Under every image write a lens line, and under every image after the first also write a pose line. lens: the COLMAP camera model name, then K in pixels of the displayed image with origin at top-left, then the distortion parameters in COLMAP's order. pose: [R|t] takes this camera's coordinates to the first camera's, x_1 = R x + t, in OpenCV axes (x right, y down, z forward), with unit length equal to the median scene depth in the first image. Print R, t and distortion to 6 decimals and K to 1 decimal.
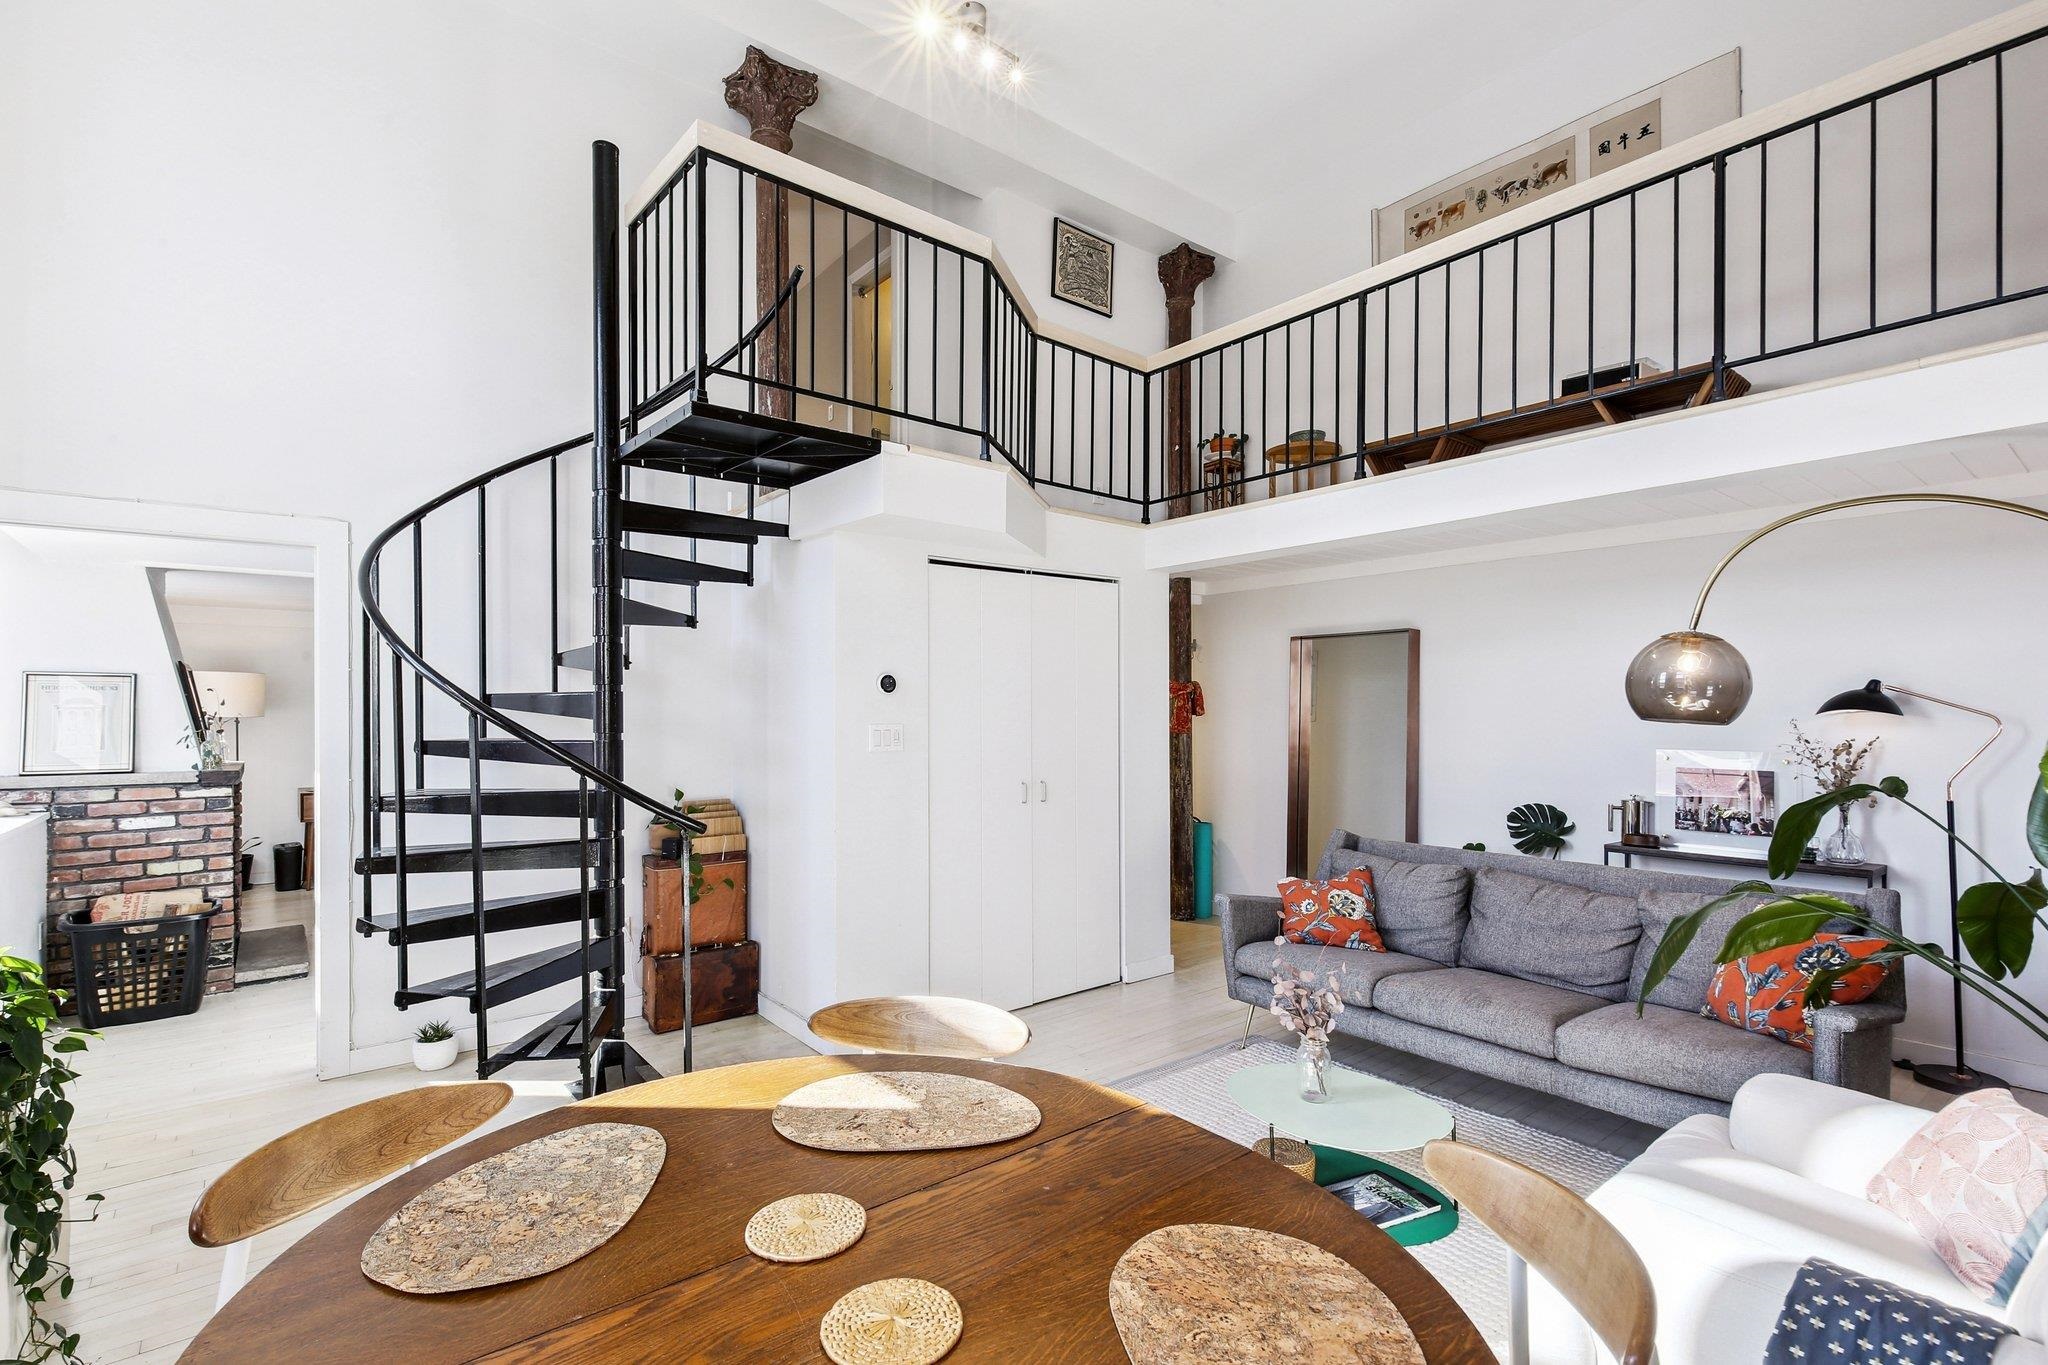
lens RADIAL K [[936.5, 0, 1006.8], [0, 936.5, 705.3], [0, 0, 1]] dist [0.014830, -0.007904]
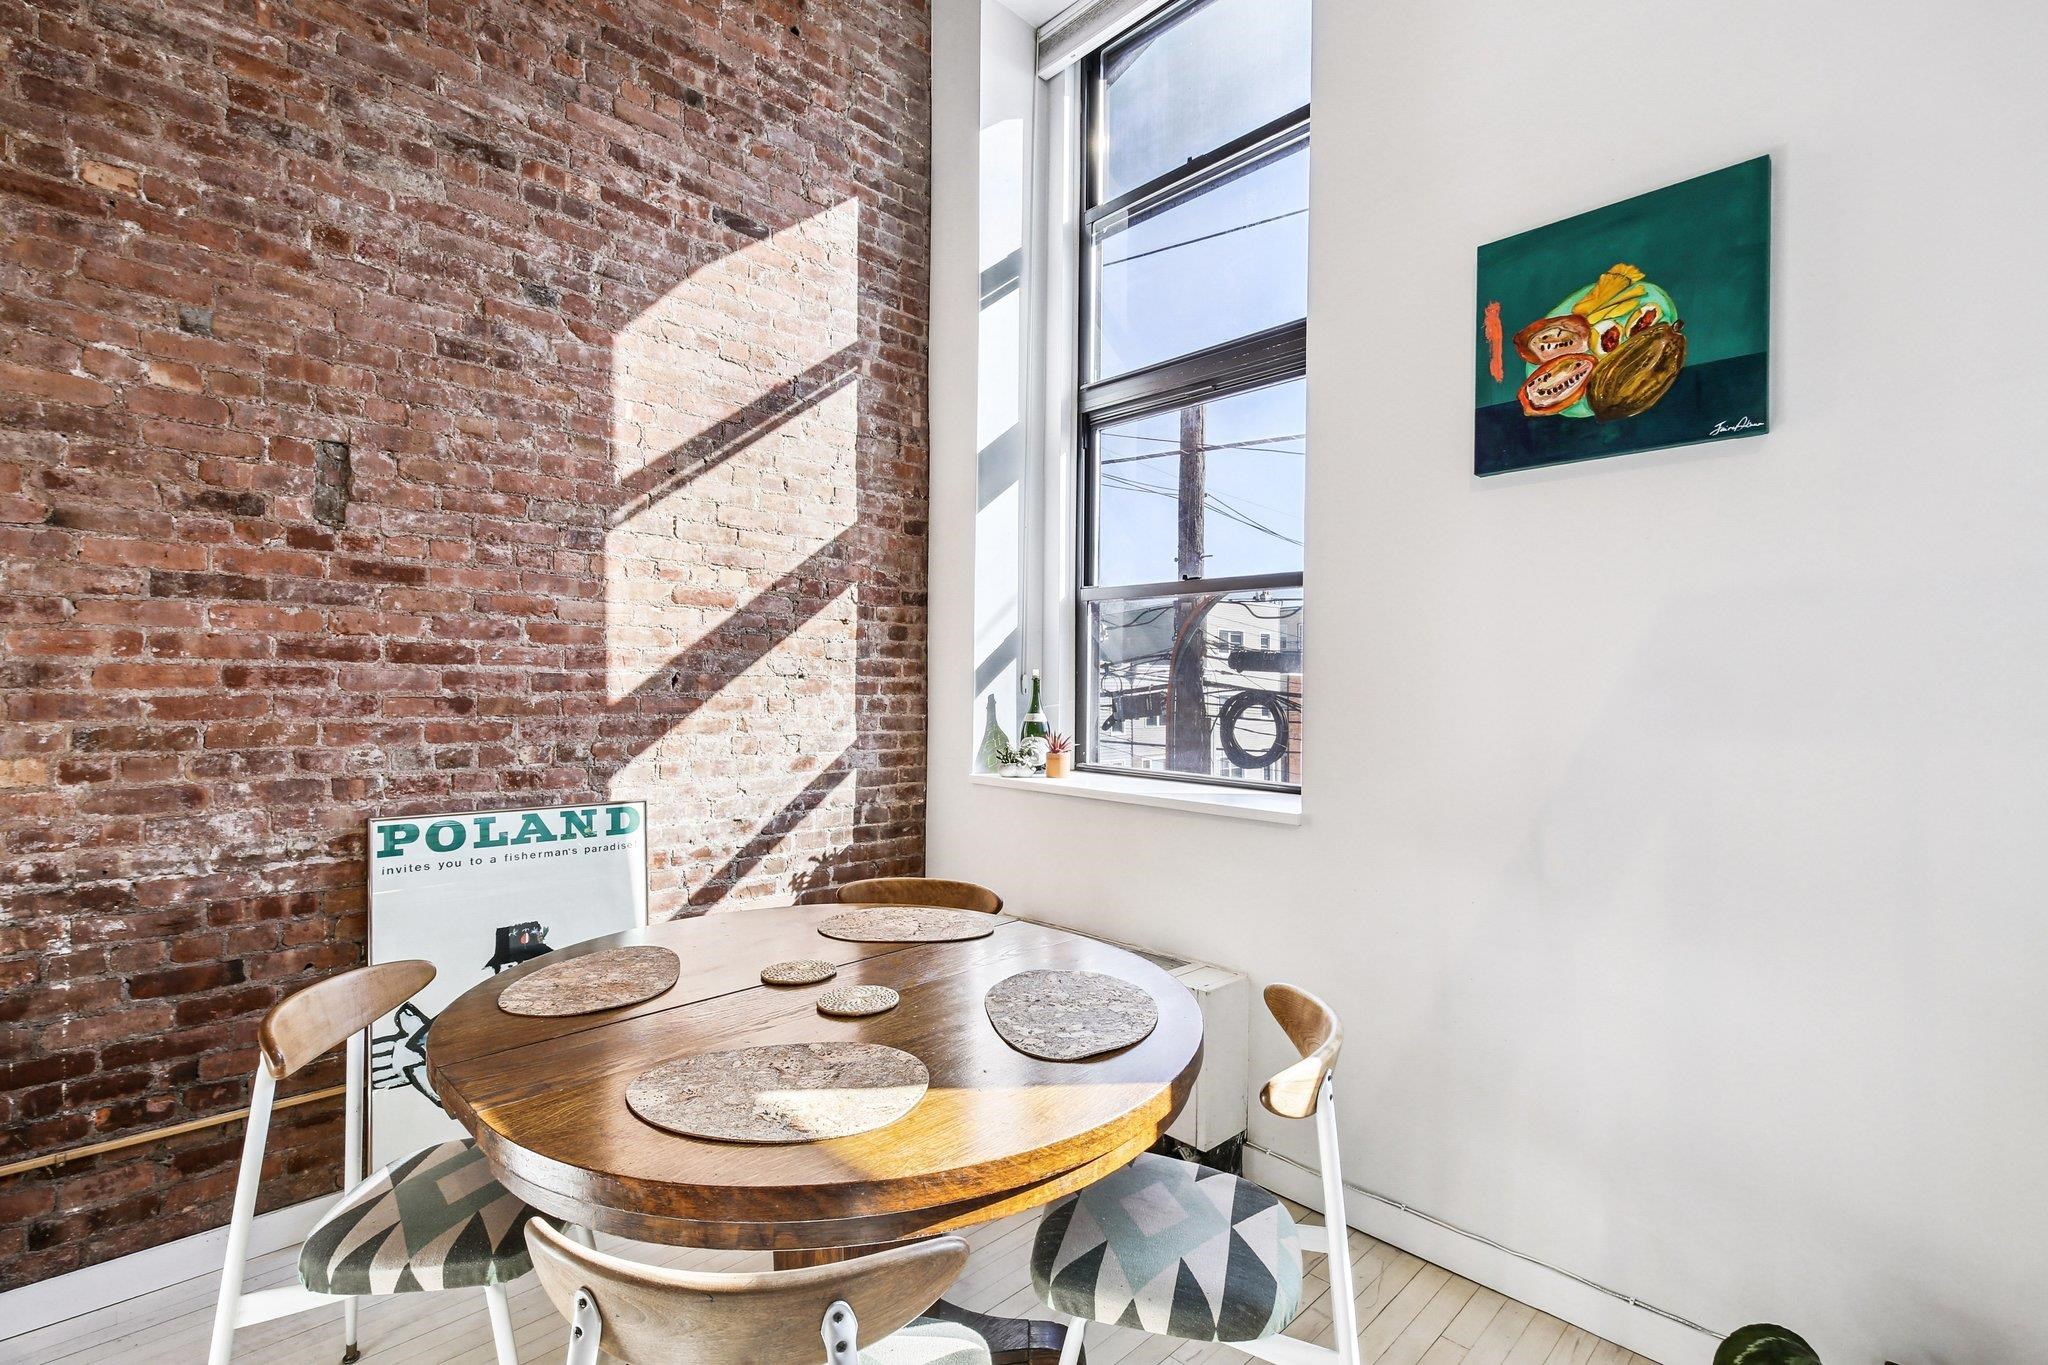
lens RADIAL K [[936.5, 0, 1013.7], [0, 936.5, 683.2], [0, 0, 1]] dist [0.014830, -0.007904]
pose [[-0.995007, -0.004982, -0.099678, -0.085745], [-0.004617, 0.999982, -0.003896, 0.018893], [0.099696, -0.003417, -0.995012, 0.701097]]
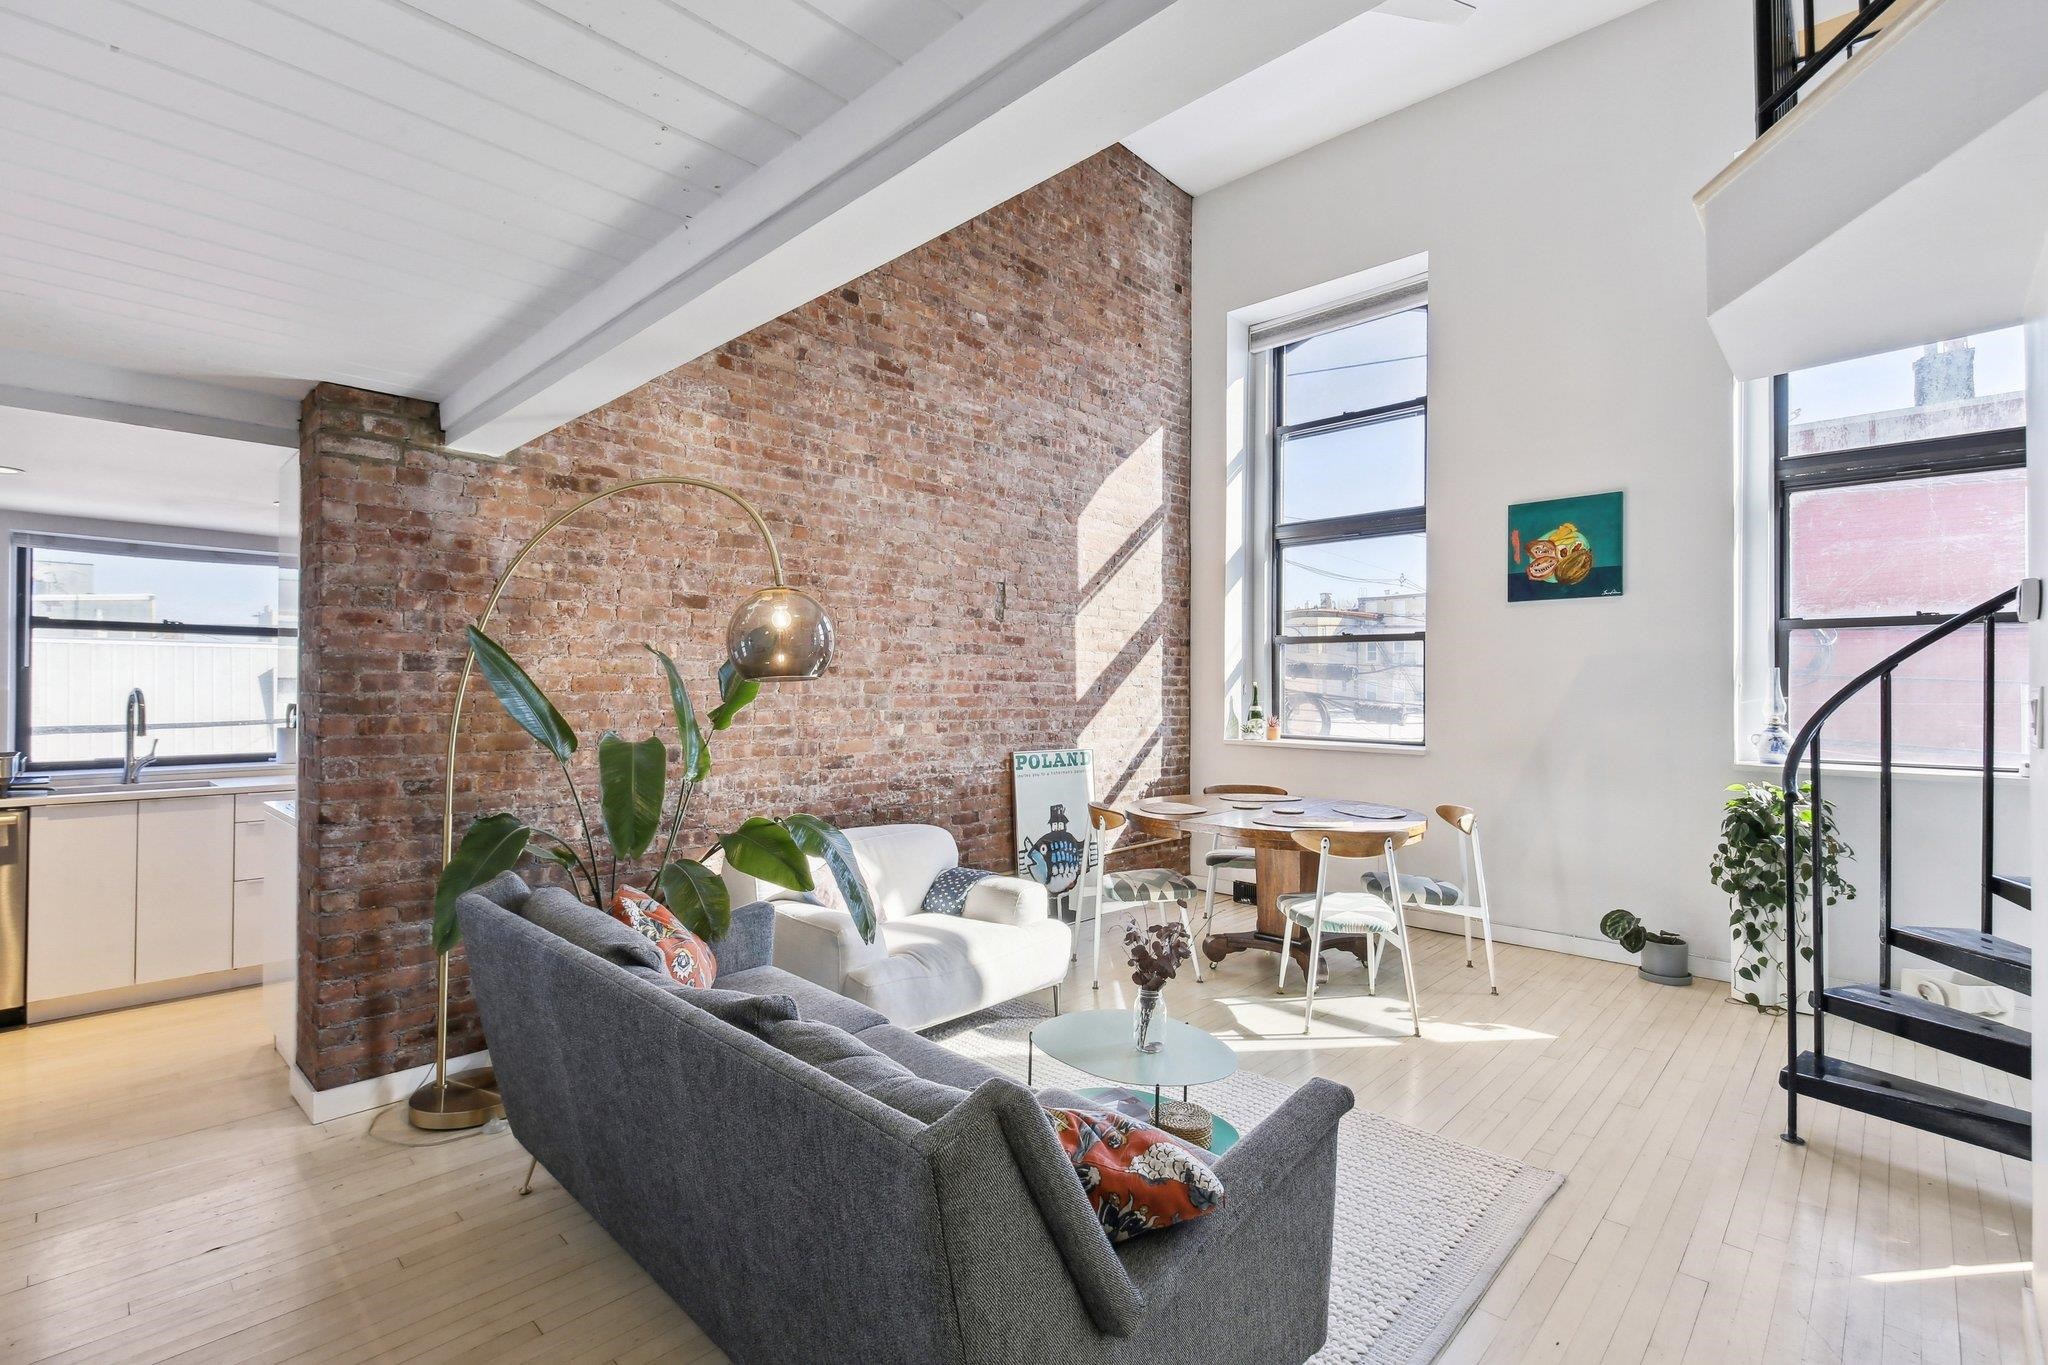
lens RADIAL K [[936.5, 0, 1016.0], [0, 936.5, 678.2], [0, 0, 1]] dist [0.014830, -0.007904]
pose [[-0.990356, -0.005566, -0.138434, 0.400126], [-0.003876, 0.999915, -0.012475, 0.016942], [0.138492, -0.011818, -0.990293, 1.316177]]
